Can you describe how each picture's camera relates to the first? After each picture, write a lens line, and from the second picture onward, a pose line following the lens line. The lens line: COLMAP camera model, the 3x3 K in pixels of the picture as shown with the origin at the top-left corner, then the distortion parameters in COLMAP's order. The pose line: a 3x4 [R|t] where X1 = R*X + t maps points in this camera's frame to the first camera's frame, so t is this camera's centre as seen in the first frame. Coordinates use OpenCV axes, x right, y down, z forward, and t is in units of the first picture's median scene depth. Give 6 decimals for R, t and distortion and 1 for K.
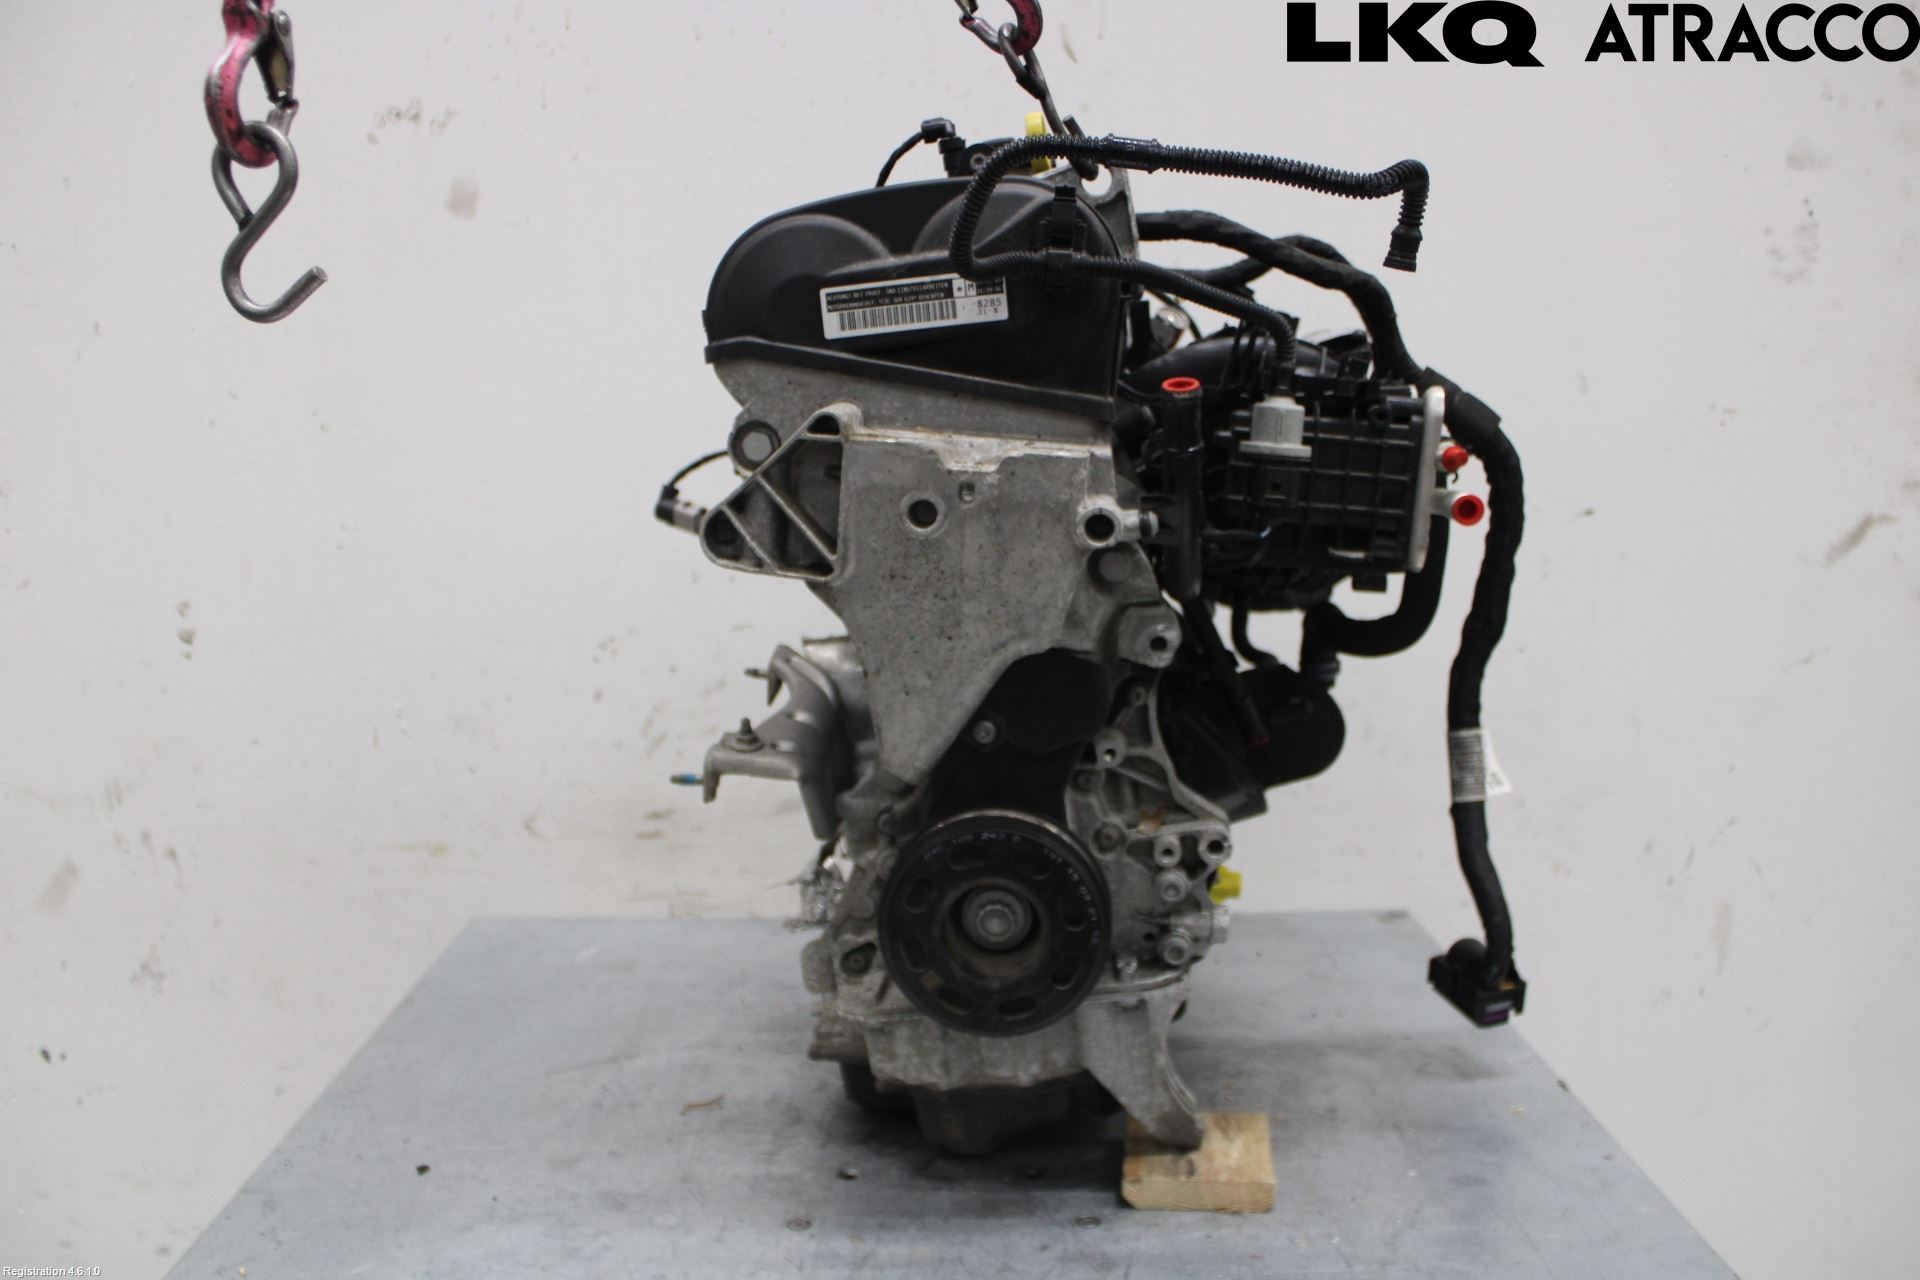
lens RADIAL K [[1595.1, 0, 960.5], [0, 1595.1, 637.6], [0, 0, 1]] dist [-0.088874, 0.073193]
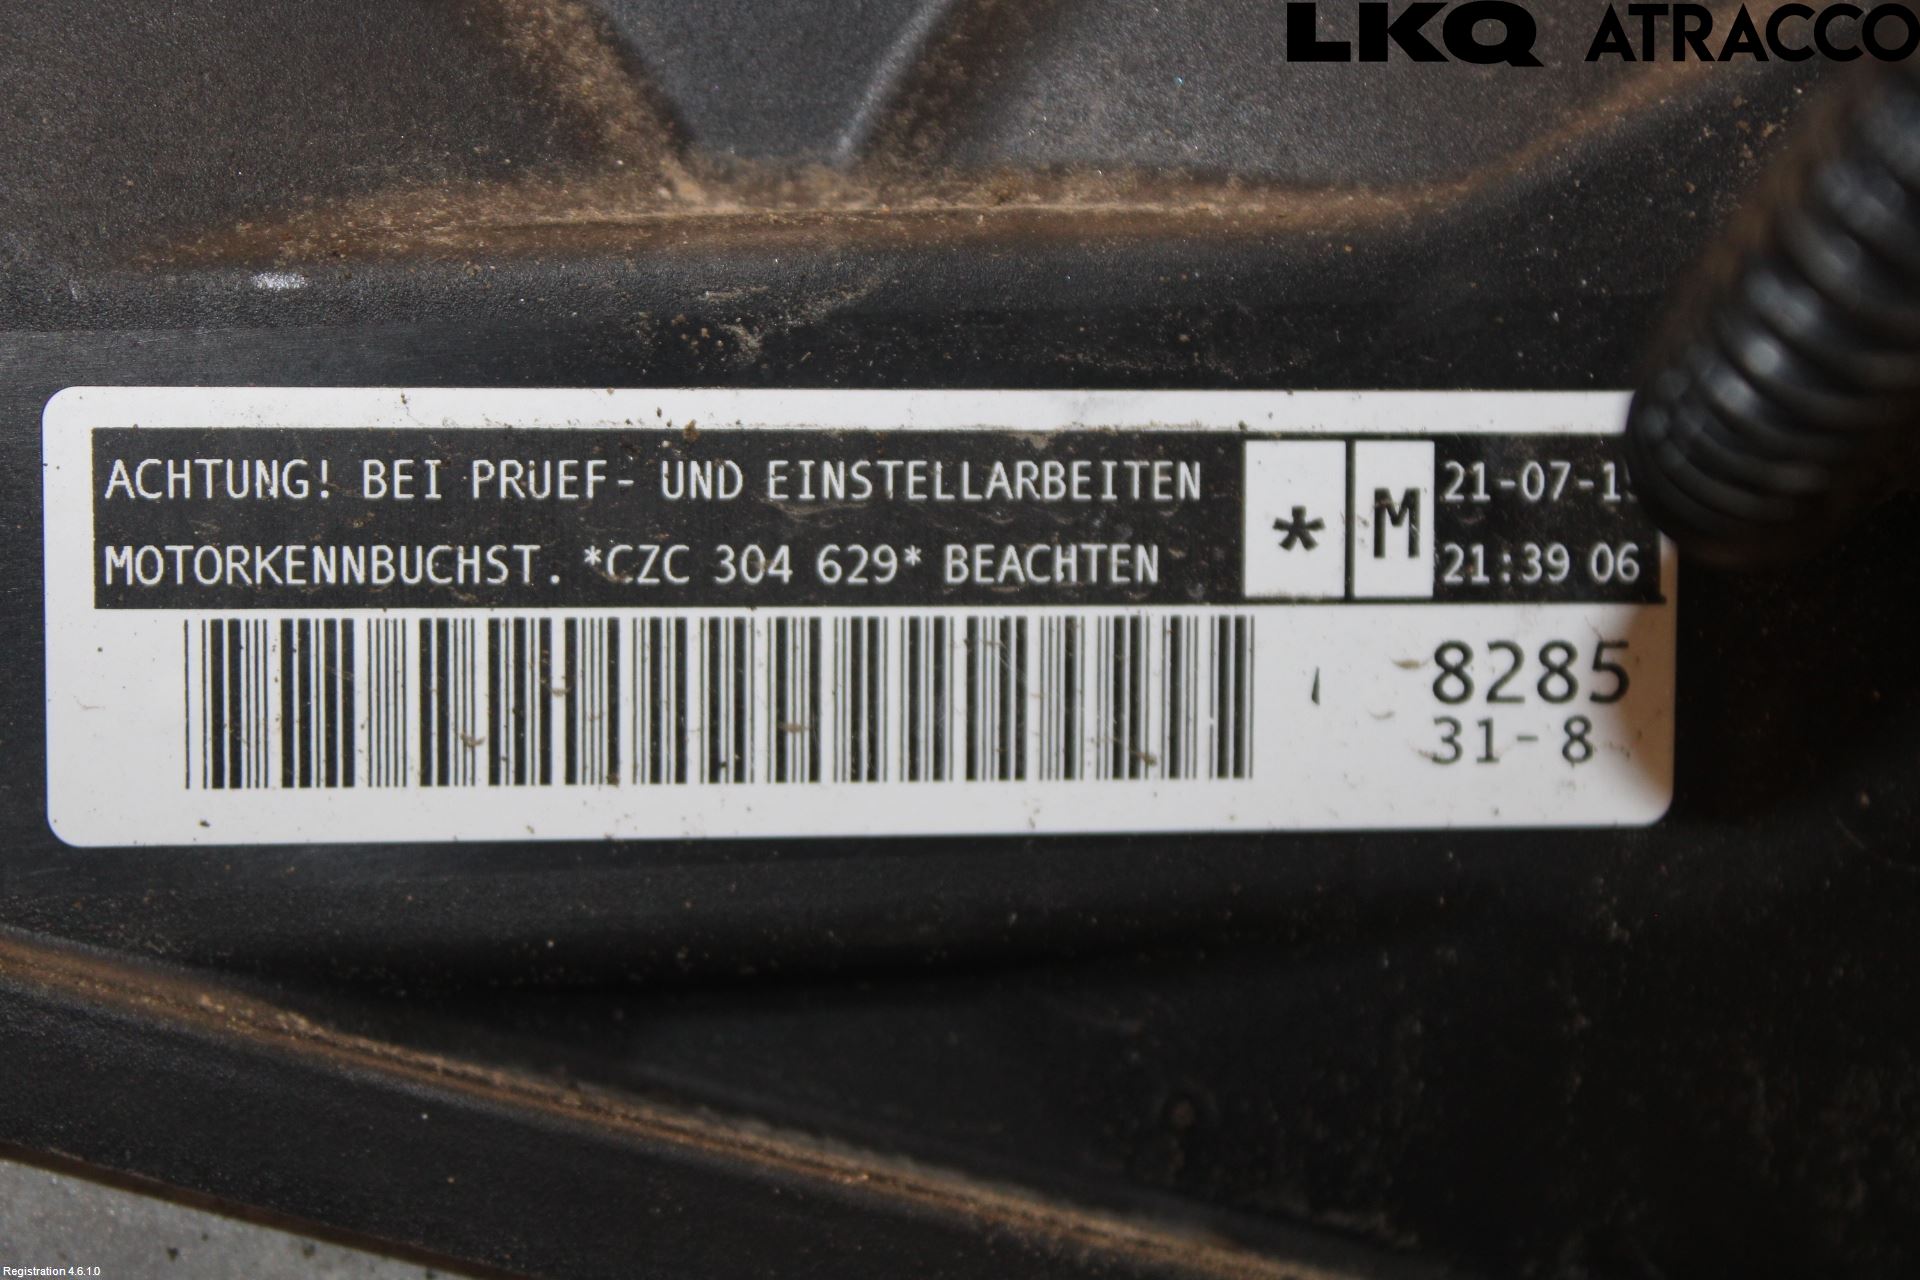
lens RADIAL K [[4905.5, 0, 960.2], [0, 4905.5, 640.3], [0, 0, 1]] dist [0.033369, 0.000000]
pose [[0.994202, 0.104477, 0.025453, -0.033355], [-0.097184, 0.974303, -0.203199, -0.138947], [-0.046028, 0.199547, 0.978807, 0.663851]]
